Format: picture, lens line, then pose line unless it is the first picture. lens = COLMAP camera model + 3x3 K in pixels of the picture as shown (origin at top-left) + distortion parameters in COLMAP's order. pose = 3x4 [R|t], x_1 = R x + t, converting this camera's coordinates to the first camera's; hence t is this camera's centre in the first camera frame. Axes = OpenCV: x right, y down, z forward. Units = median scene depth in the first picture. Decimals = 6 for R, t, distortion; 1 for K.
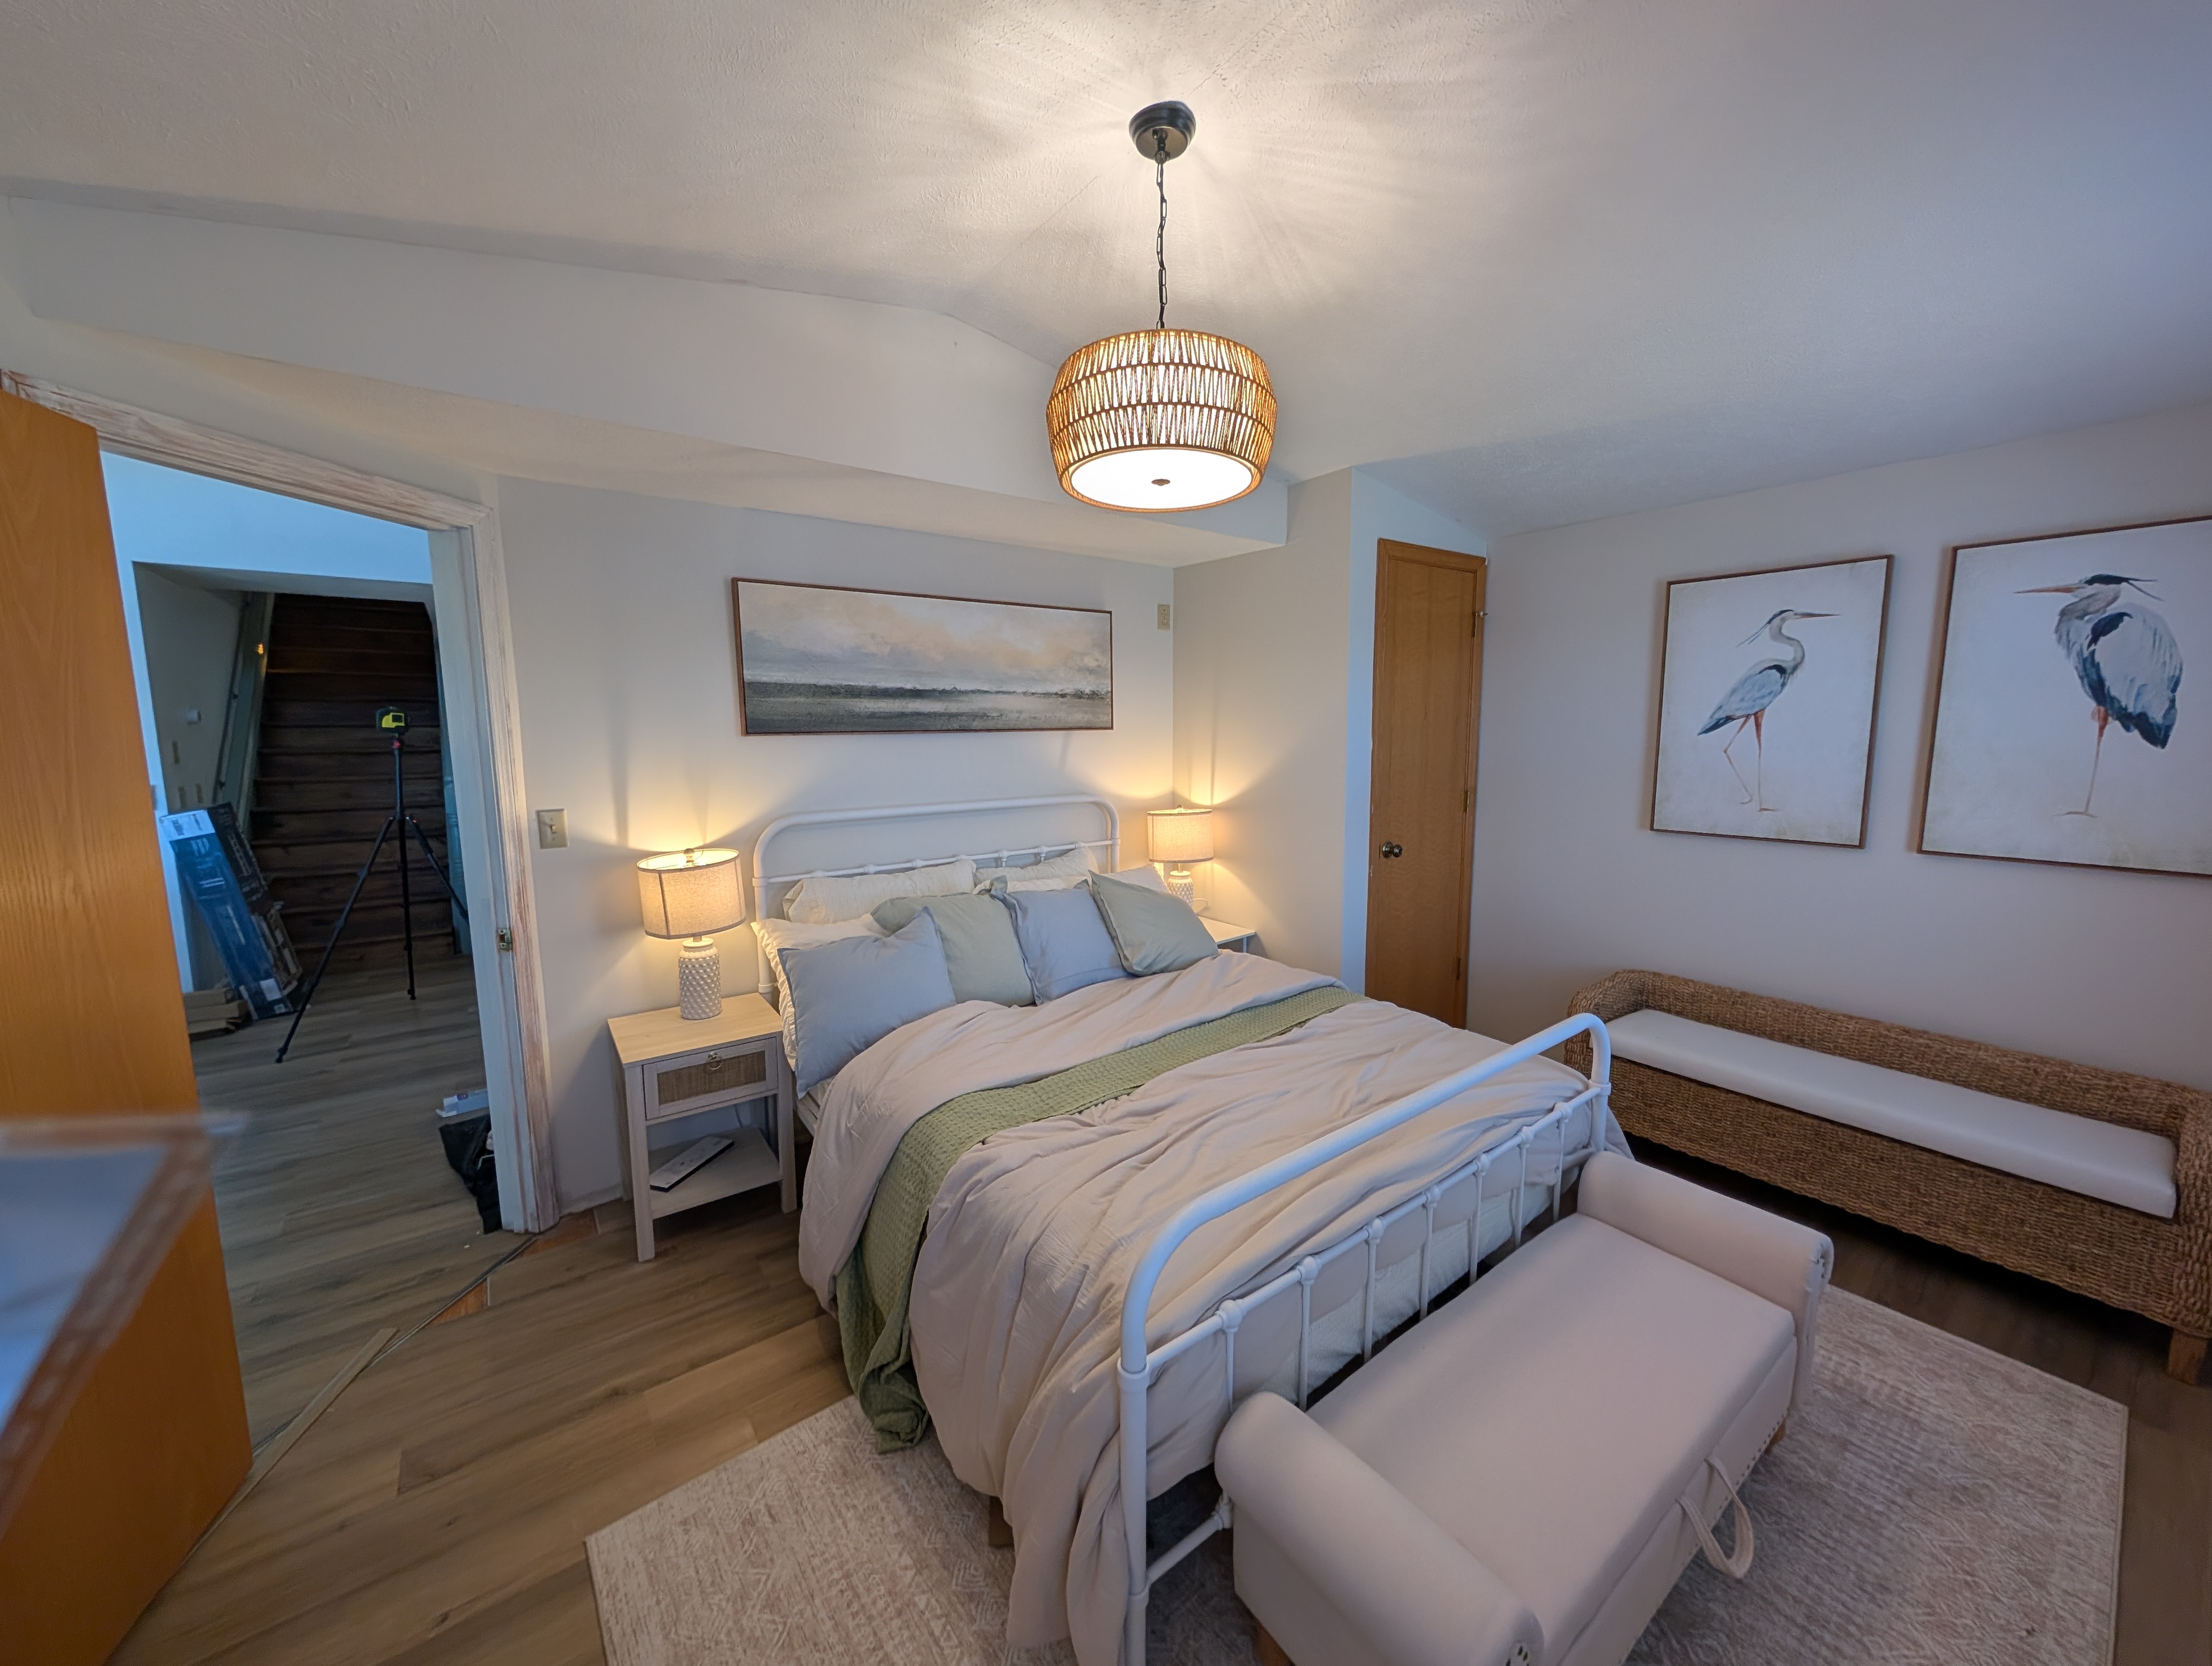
lens RADIAL K [[833.4, 0, 1118.8], [0, 833.4, 835.4], [0, 0, 1]] dist [-0.000820, 0.000844]
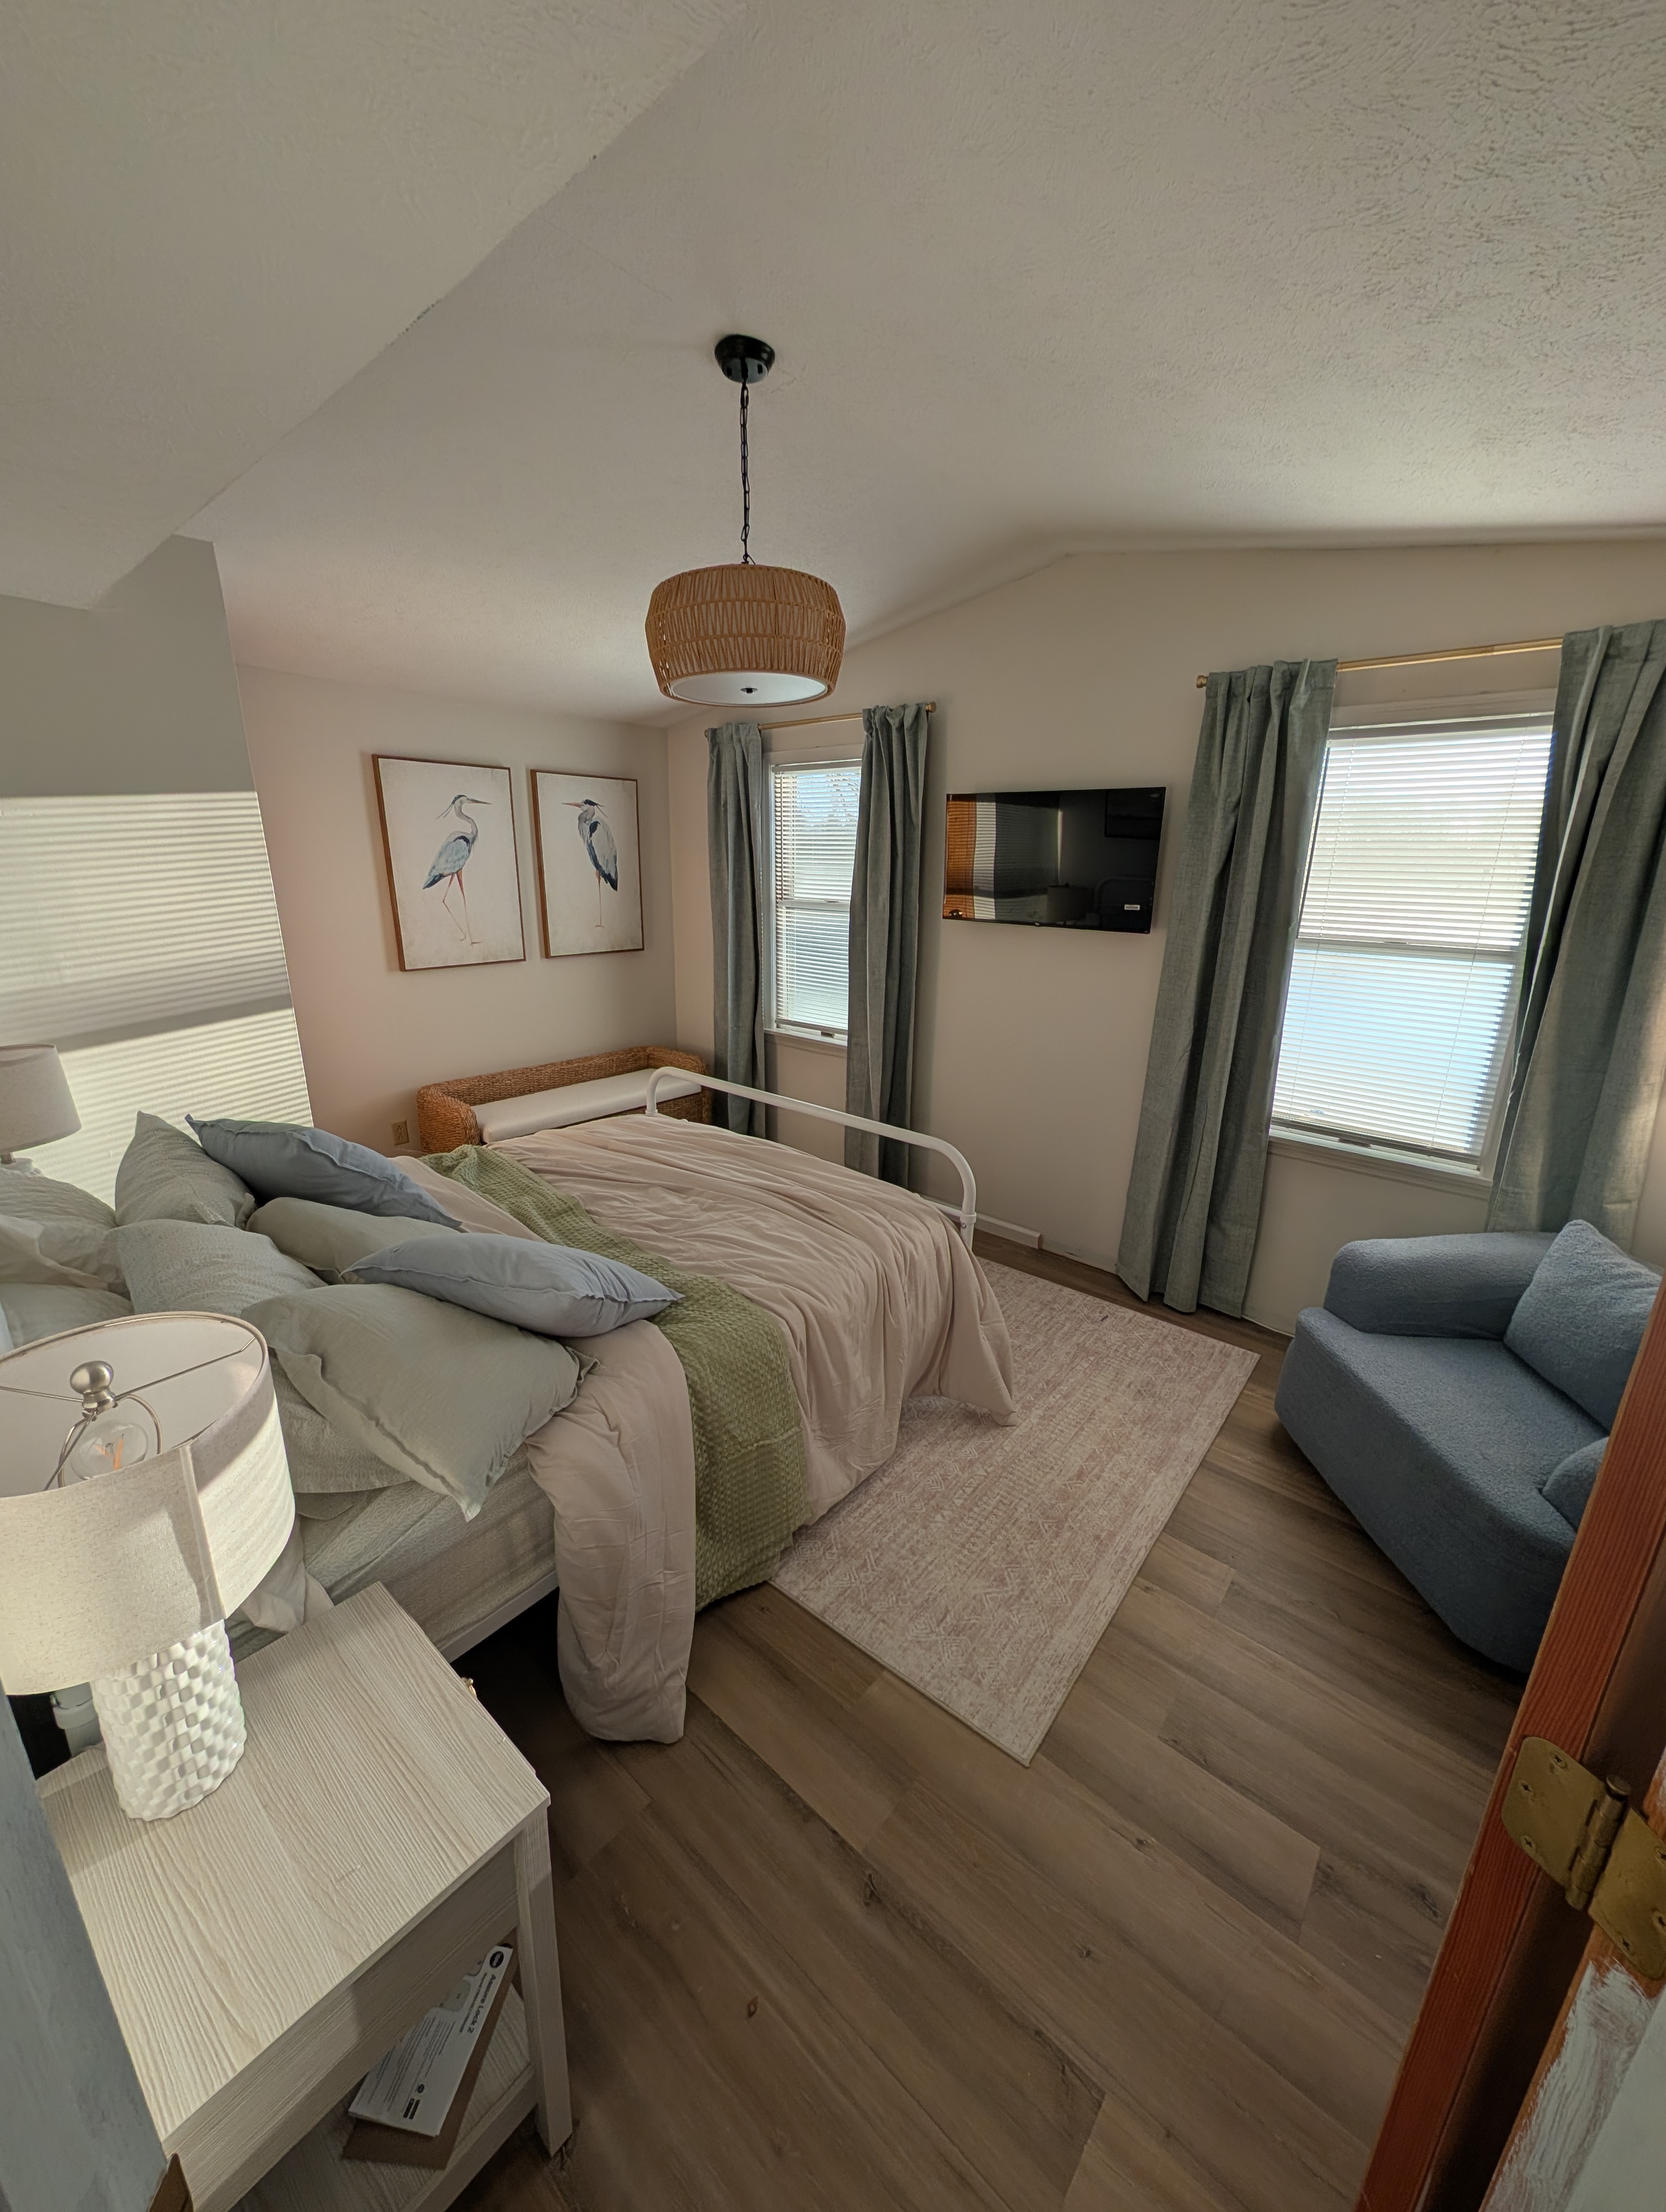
lens RADIAL K [[833.4, 0, 825.2], [0, 833.4, 1102.1], [0, 0, 1]] dist [-0.000820, 0.000844]
pose [[-0.203168, -0.272155, 0.940561, -0.837755], [0.120189, 0.946399, 0.299806, -0.145475], [-0.971739, 0.173956, -0.159568, 0.803495]]
